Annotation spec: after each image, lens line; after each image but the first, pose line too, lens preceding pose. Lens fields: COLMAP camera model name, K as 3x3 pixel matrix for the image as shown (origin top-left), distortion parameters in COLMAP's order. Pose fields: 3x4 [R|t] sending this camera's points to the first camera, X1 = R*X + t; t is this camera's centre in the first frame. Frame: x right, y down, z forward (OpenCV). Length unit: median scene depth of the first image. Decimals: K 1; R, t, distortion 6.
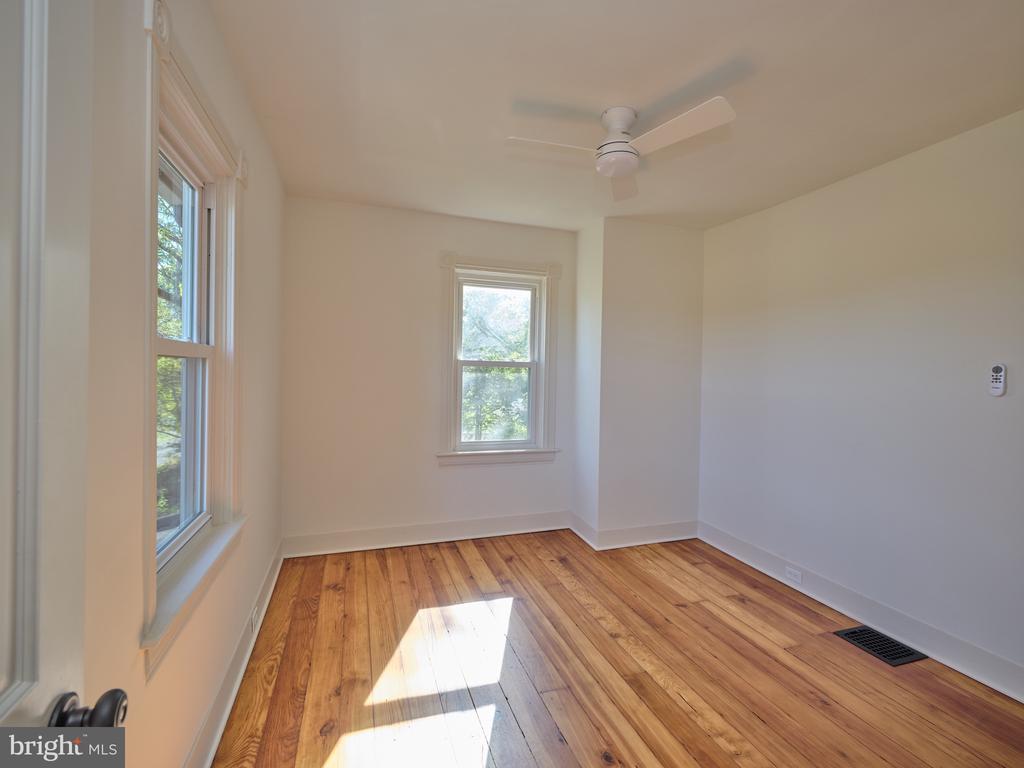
lens RADIAL K [[471.9, 0, 510.8], [0, 471.9, 378.5], [0, 0, 1]] dist [0.000802, -0.000362]
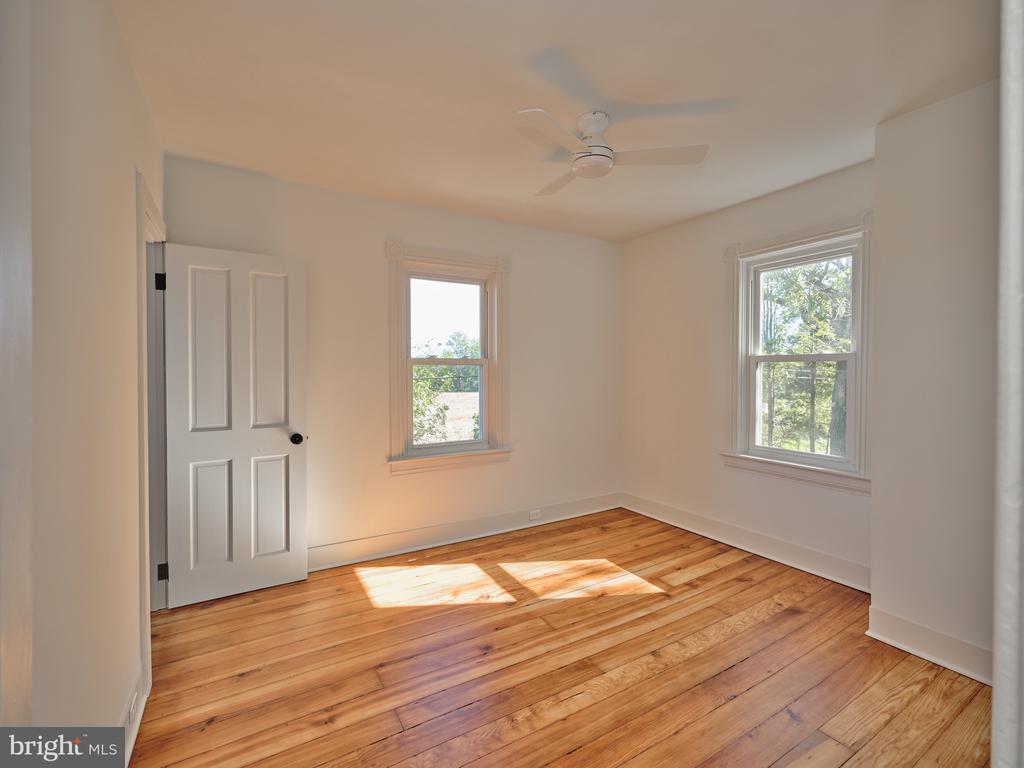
lens RADIAL K [[471.9, 0, 510.8], [0, 471.9, 378.5], [0, 0, 1]] dist [0.000802, -0.000362]
pose [[0.186155, -0.001768, -0.982519, 0.886051], [-0.008410, 0.999959, -0.003393, 0.013915], [0.982484, 0.008895, 0.186133, 0.456833]]
